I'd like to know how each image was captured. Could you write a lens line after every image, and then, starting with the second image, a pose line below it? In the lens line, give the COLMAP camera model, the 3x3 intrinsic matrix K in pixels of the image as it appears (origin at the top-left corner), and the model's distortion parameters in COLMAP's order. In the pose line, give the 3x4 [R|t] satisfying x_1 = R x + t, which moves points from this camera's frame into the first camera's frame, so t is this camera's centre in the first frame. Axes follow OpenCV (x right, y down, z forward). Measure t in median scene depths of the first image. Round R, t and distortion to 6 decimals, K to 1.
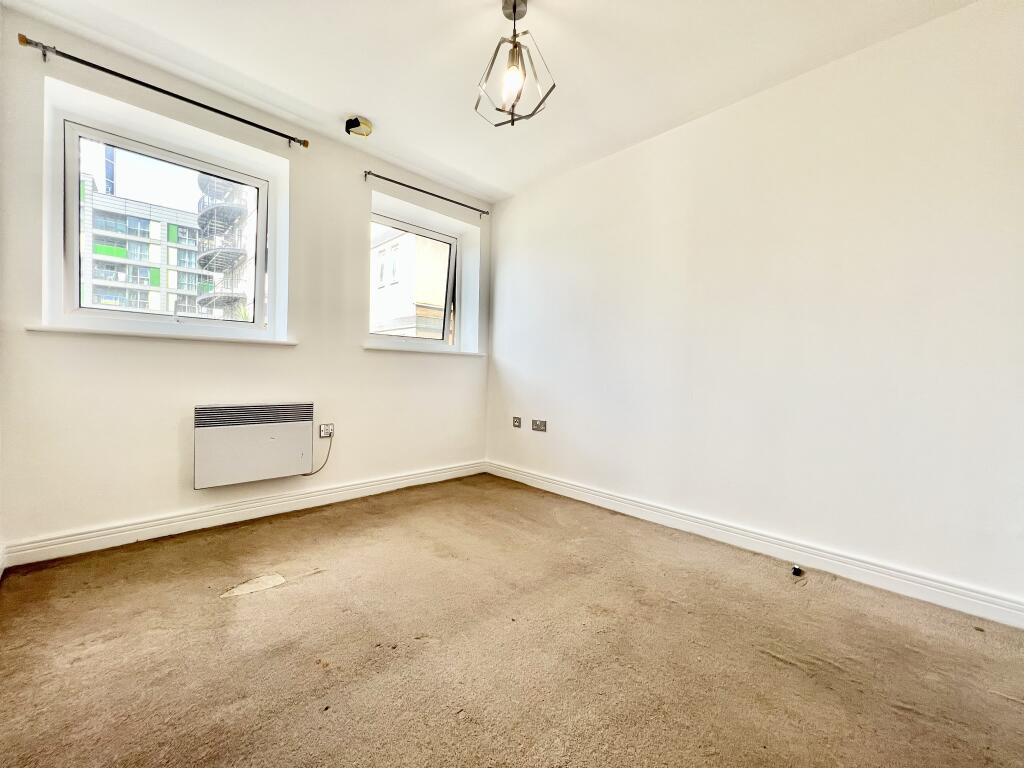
lens RADIAL K [[411.1, 0, 509.6], [0, 411.1, 380.3], [0, 0, 1]] dist [-0.002165, 0.000074]
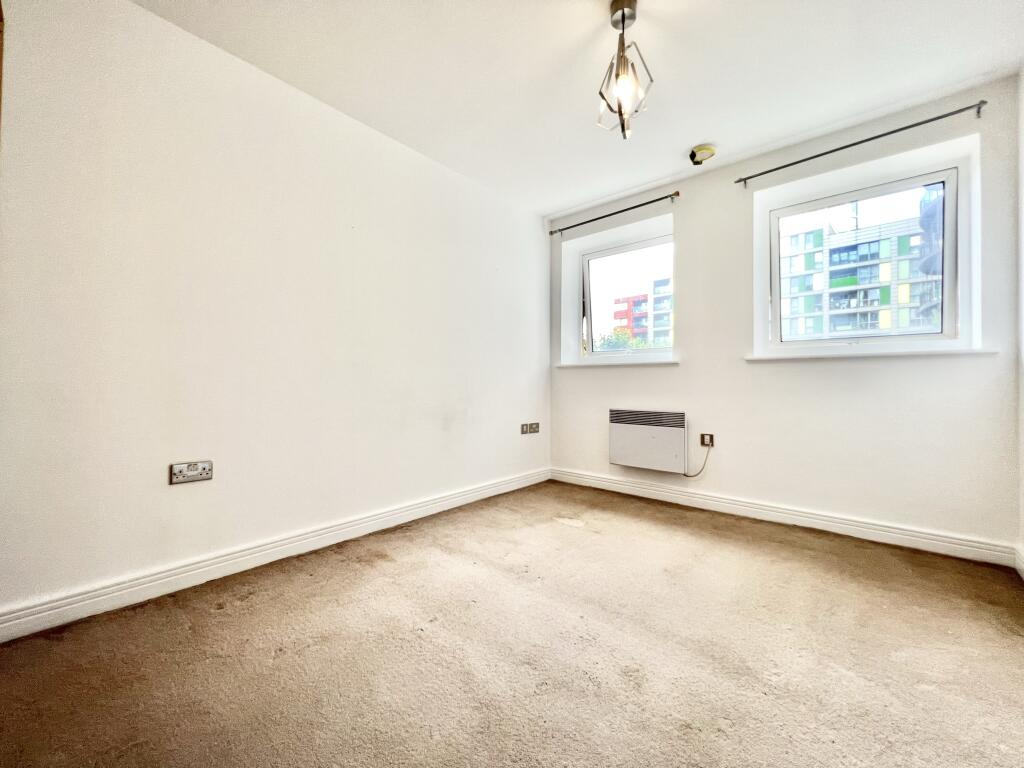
lens RADIAL K [[419.0, 0, 519.7], [0, 419.0, 379.0], [0, 0, 1]] dist [0.000456, 0.000298]
pose [[0.080801, -0.034805, -0.996122, 0.471694], [-0.017533, 0.999186, -0.036334, 0.009007], [0.996576, 0.020401, 0.080125, 0.326930]]
